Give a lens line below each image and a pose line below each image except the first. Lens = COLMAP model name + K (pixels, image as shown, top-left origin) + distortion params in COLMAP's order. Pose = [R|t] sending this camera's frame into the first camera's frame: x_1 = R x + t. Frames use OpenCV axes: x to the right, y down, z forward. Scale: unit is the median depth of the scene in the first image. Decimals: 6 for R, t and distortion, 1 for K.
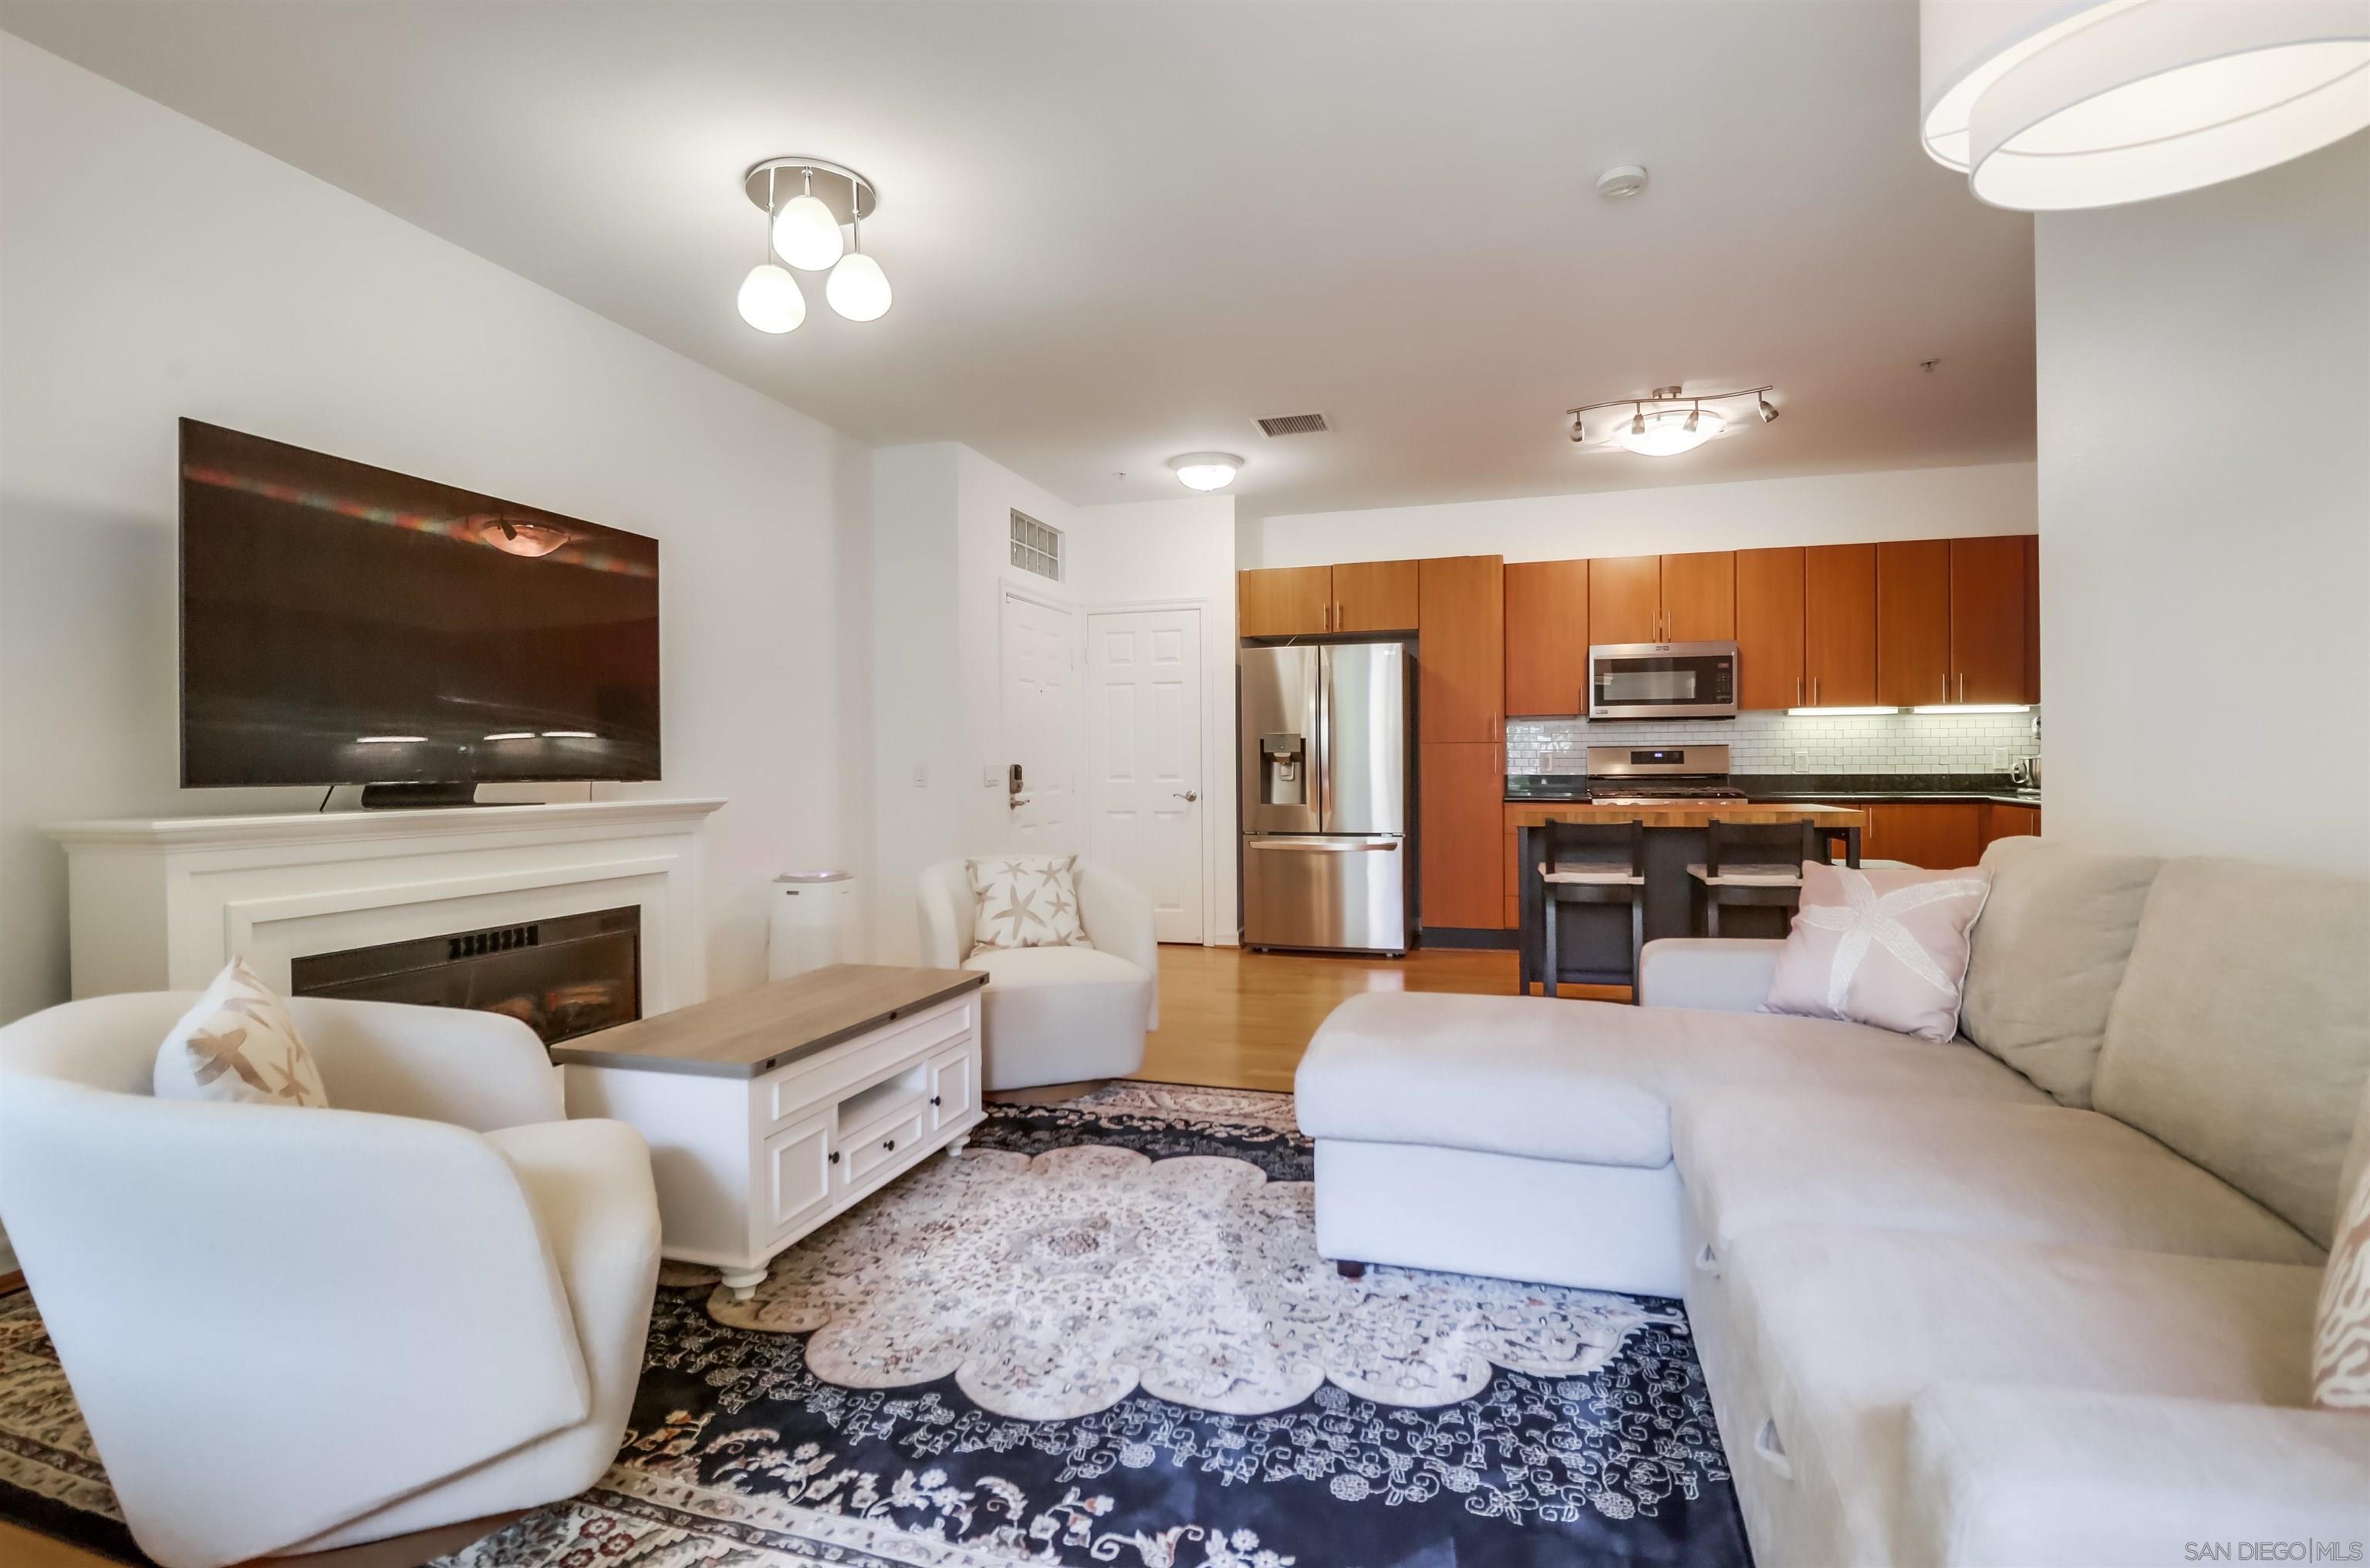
lens RADIAL K [[1138.5, 0, 1163.9], [0, 1138.5, 779.5], [0, 0, 1]] dist [0.002368, -0.013356]
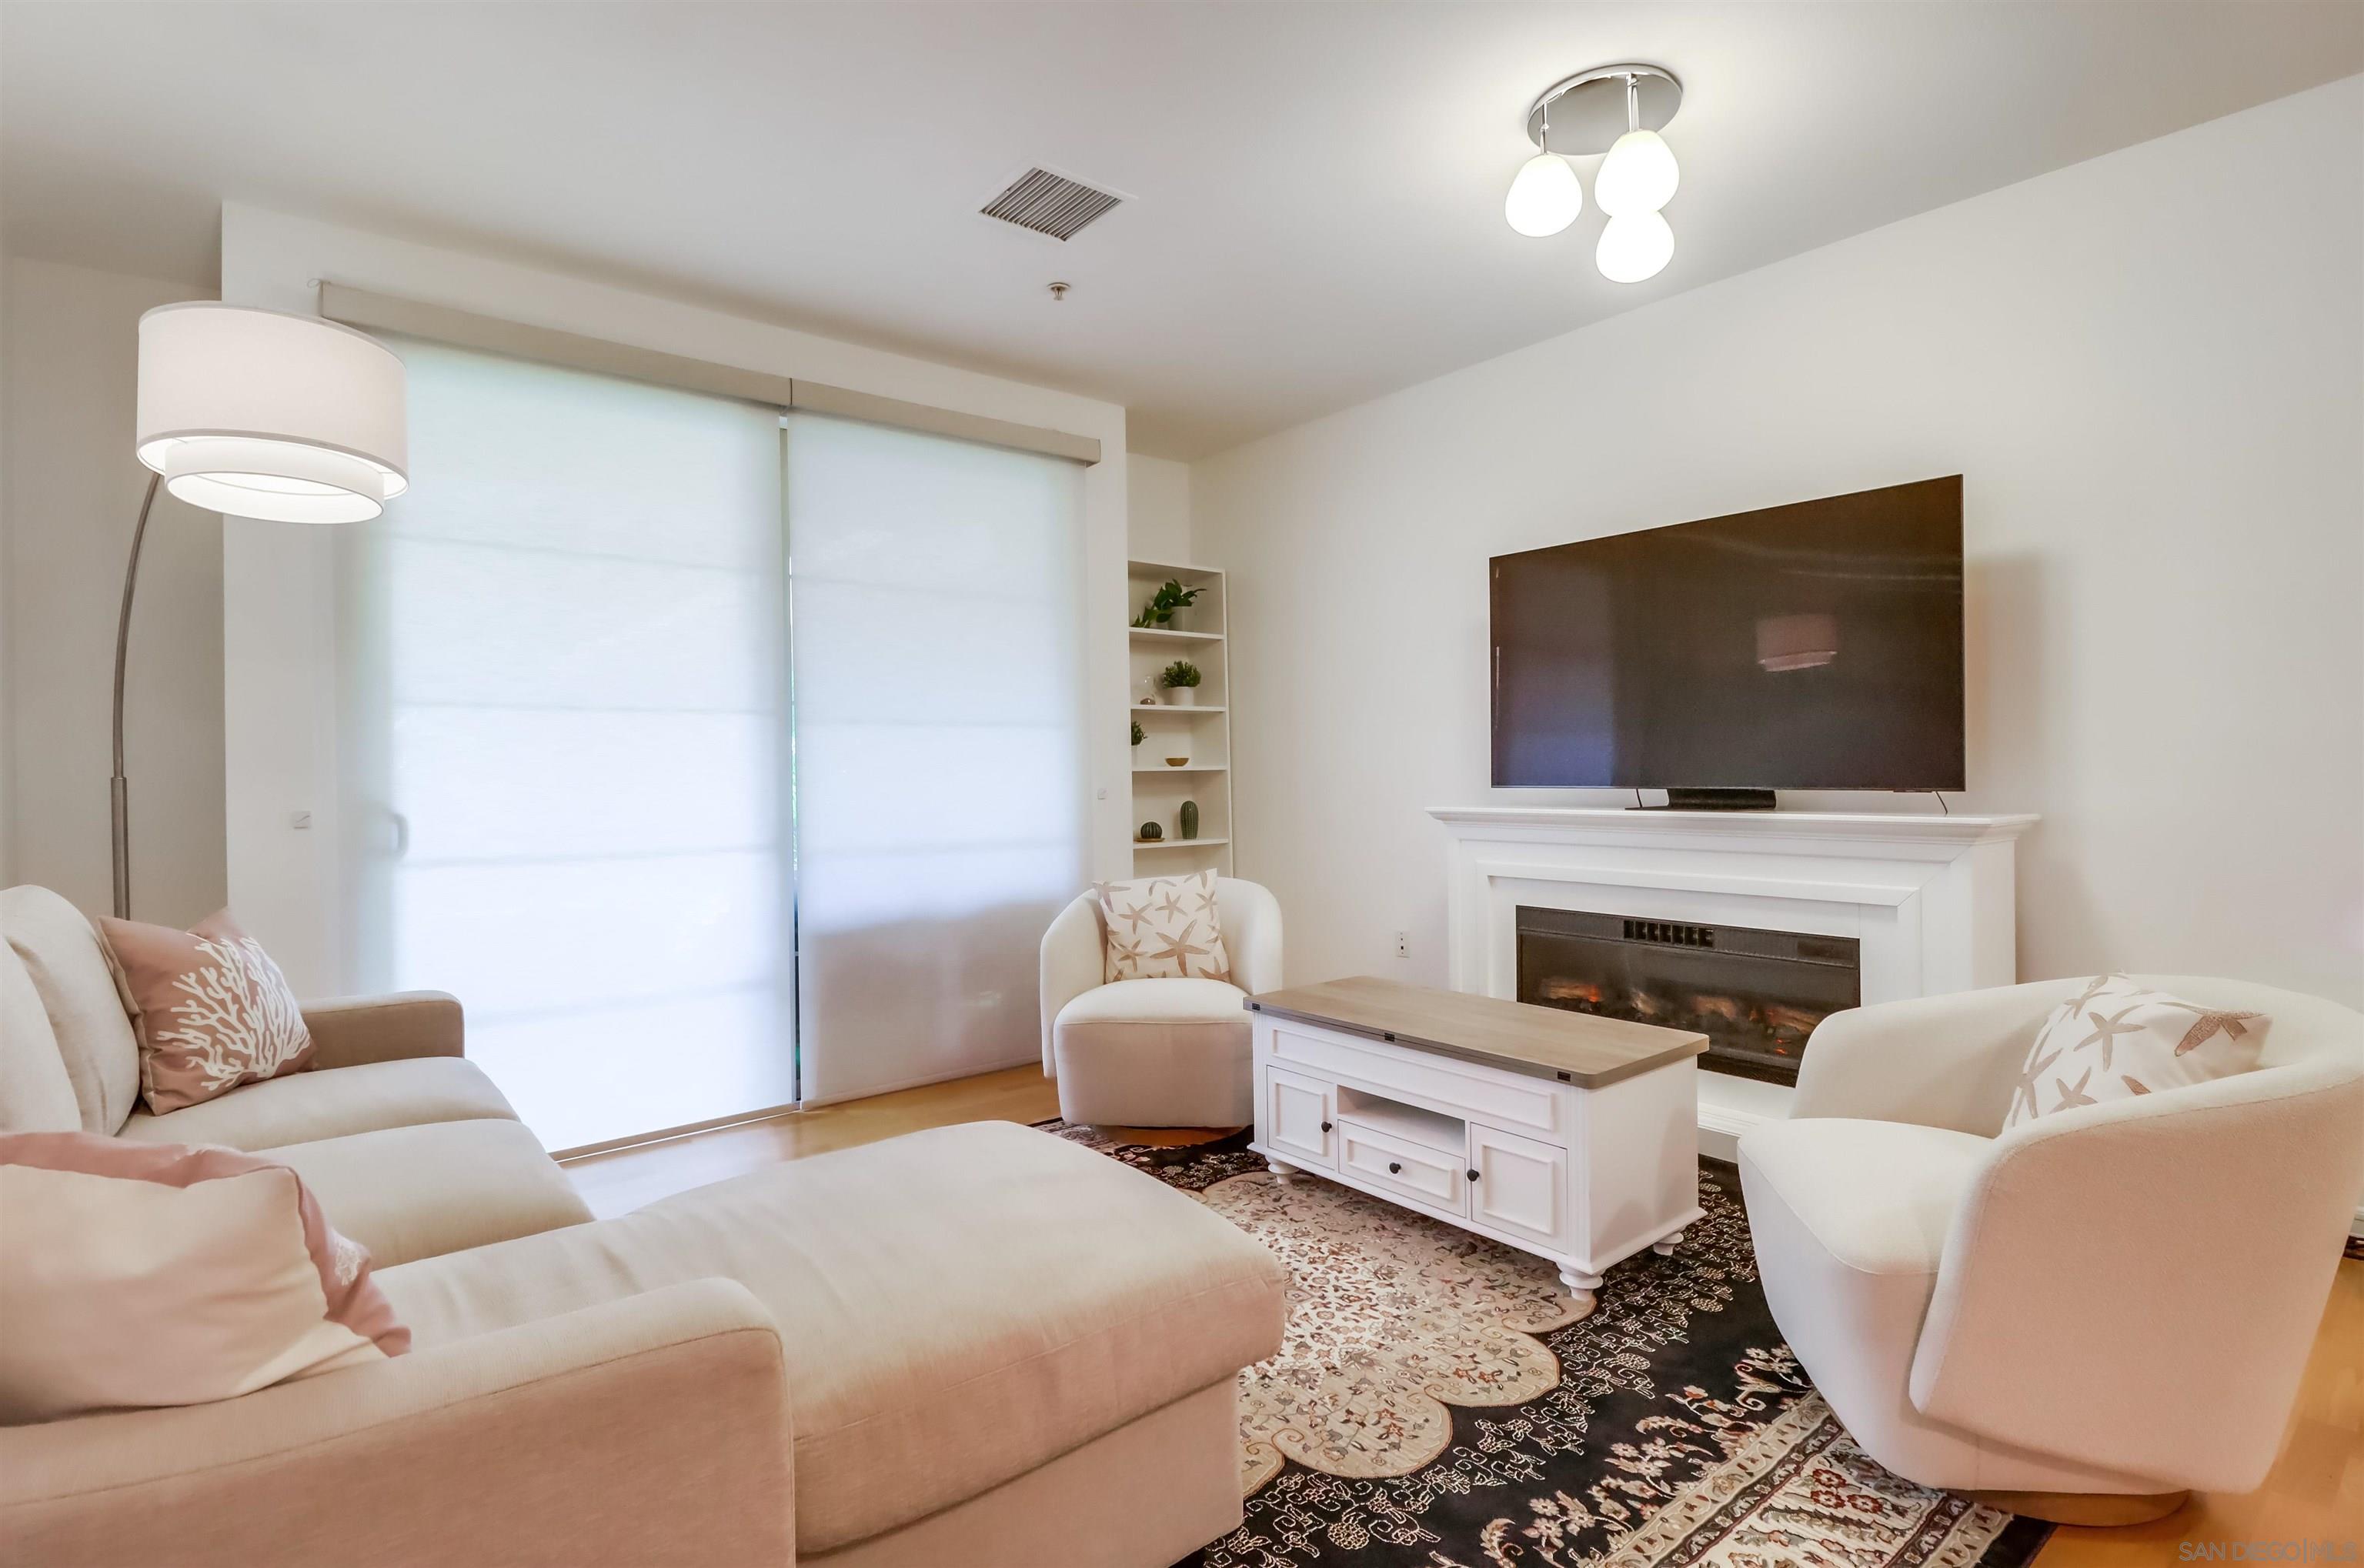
lens RADIAL K [[1135.6, 0, 1161.0], [0, 1135.6, 779.5], [0, 0, 1]] dist [0.002368, -0.013356]
pose [[-0.551853, 0.022482, -0.833638, 0.557723], [0.008174, 0.999734, 0.021550, -0.032486], [0.833901, 0.005078, -0.551890, 1.110652]]
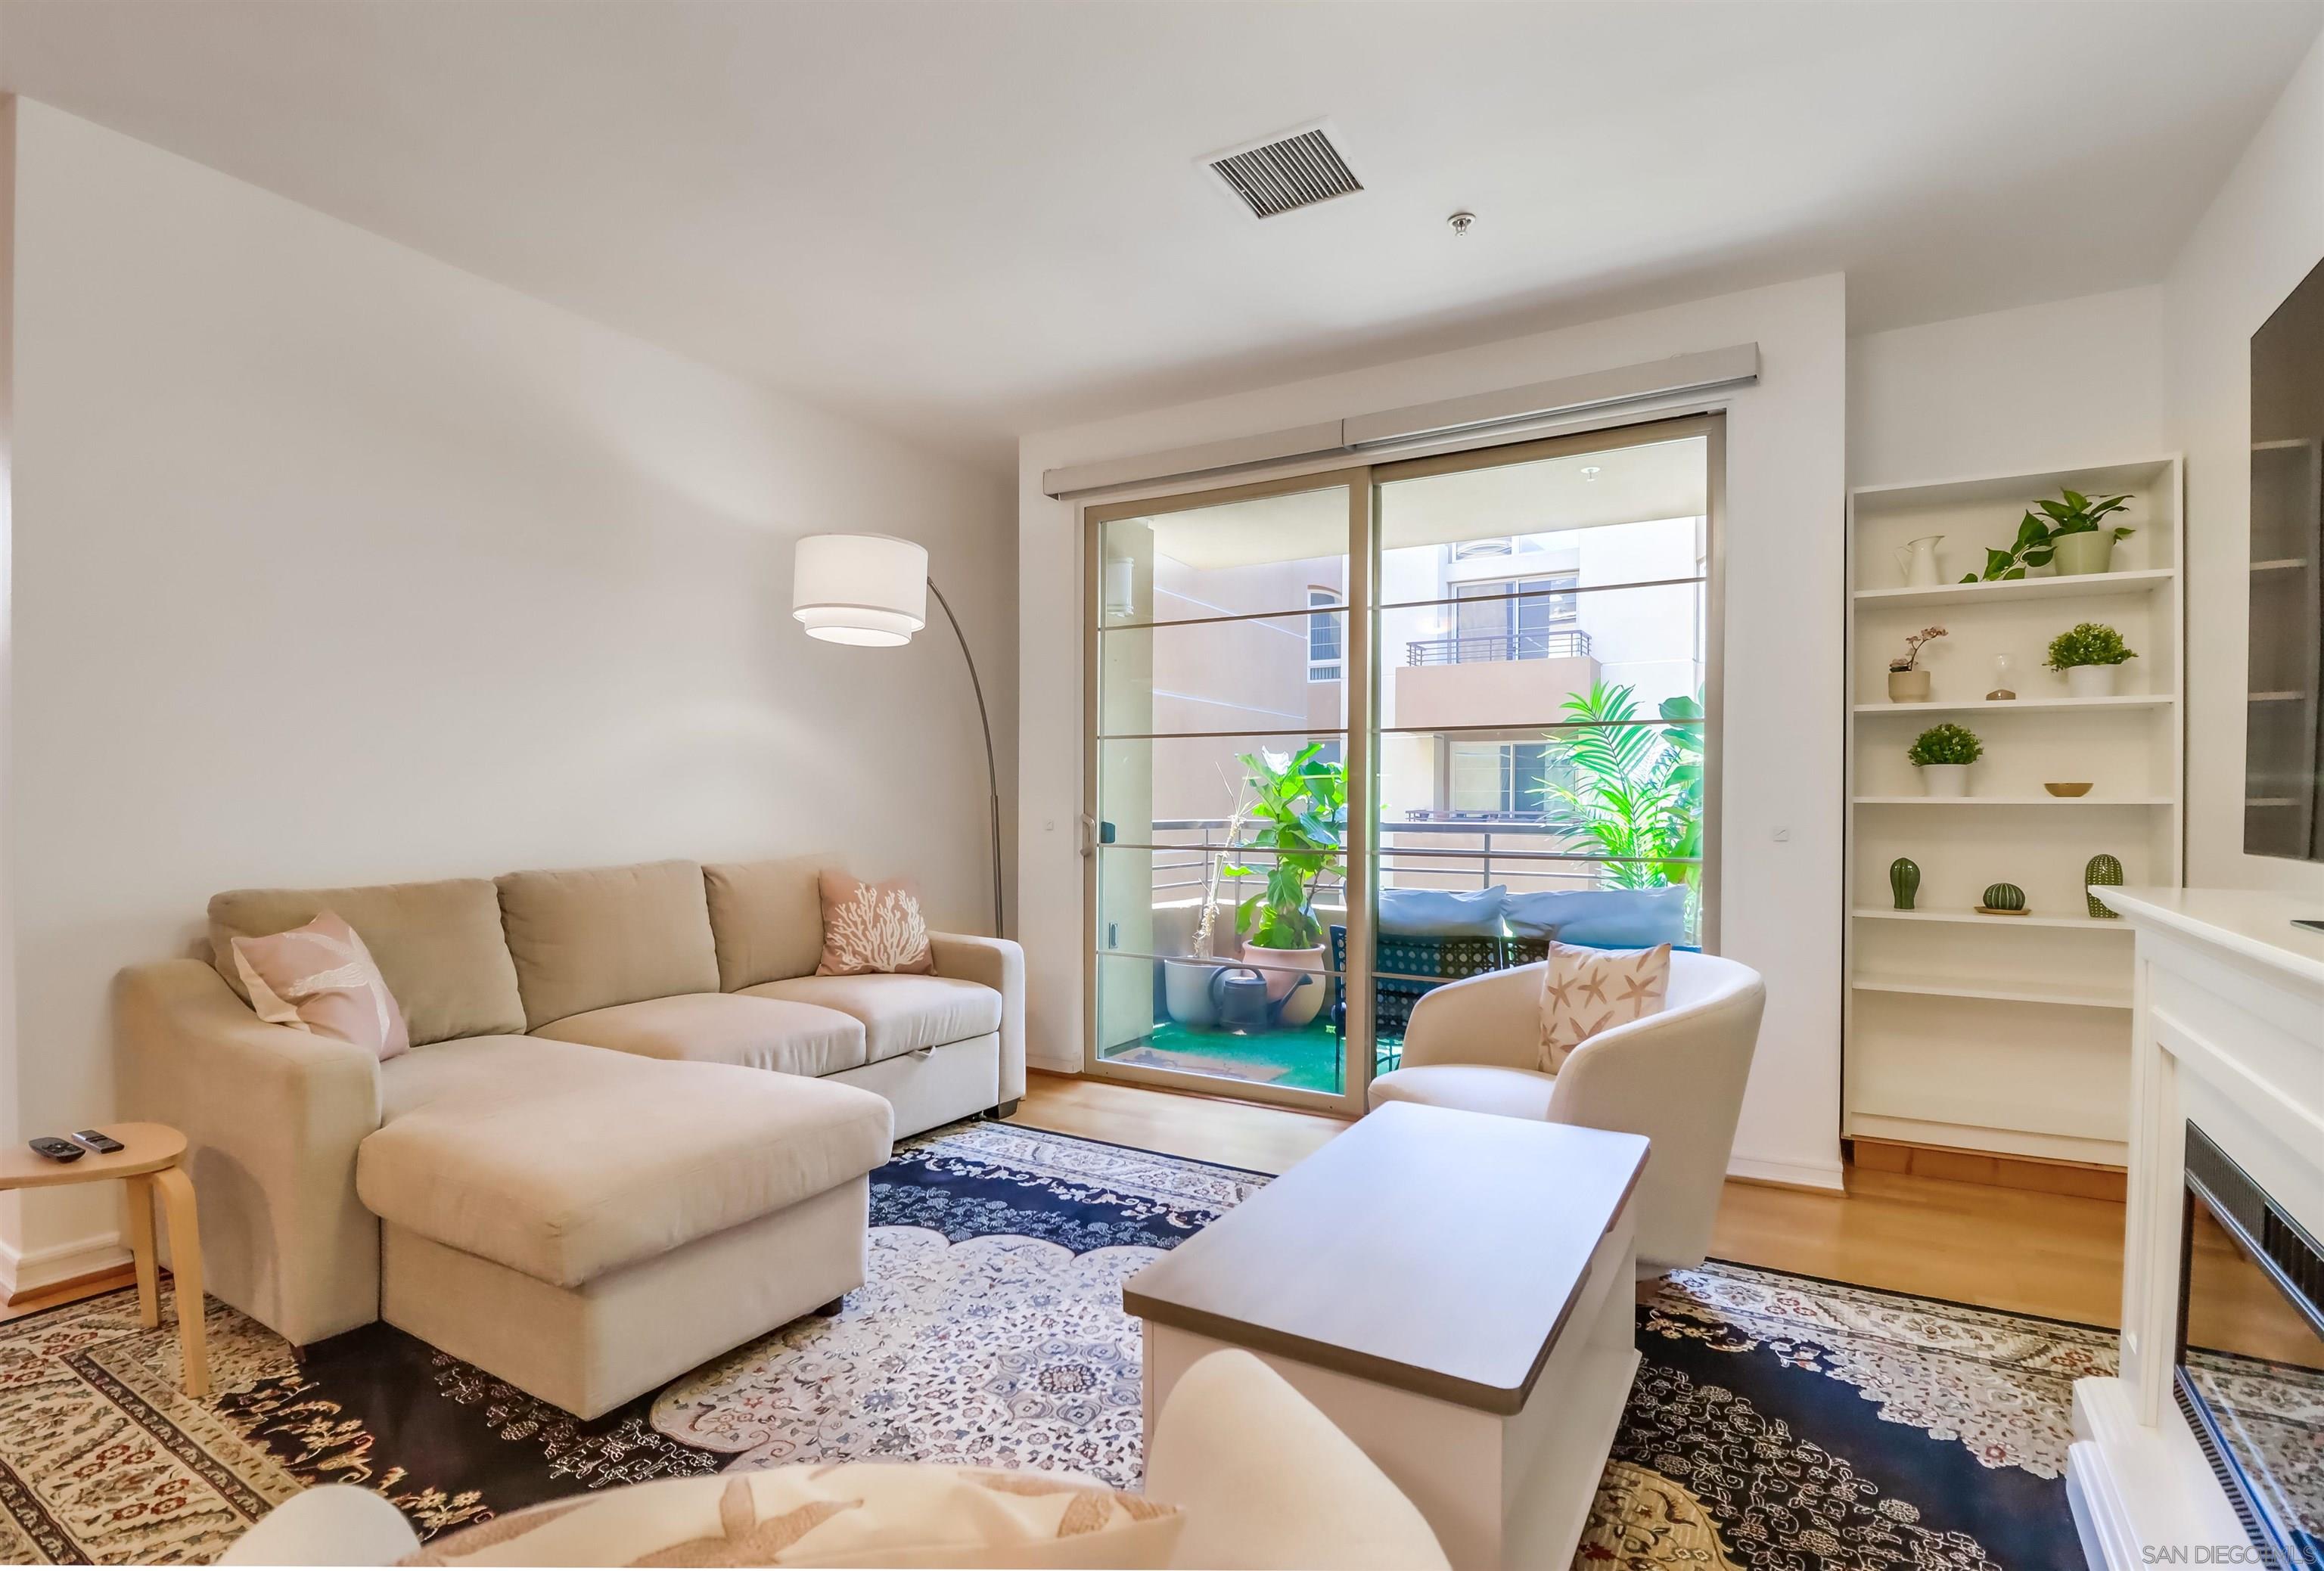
lens RADIAL K [[1125.5, 0, 1169.2], [0, 1125.5, 820.5], [0, 0, 1]] dist [0.001849, -0.016397]
pose [[-0.976622, 0.002159, 0.214953, -0.256148], [0.008214, 0.999594, 0.027277, -0.028820], [-0.214807, 0.028405, -0.976243, 1.361938]]
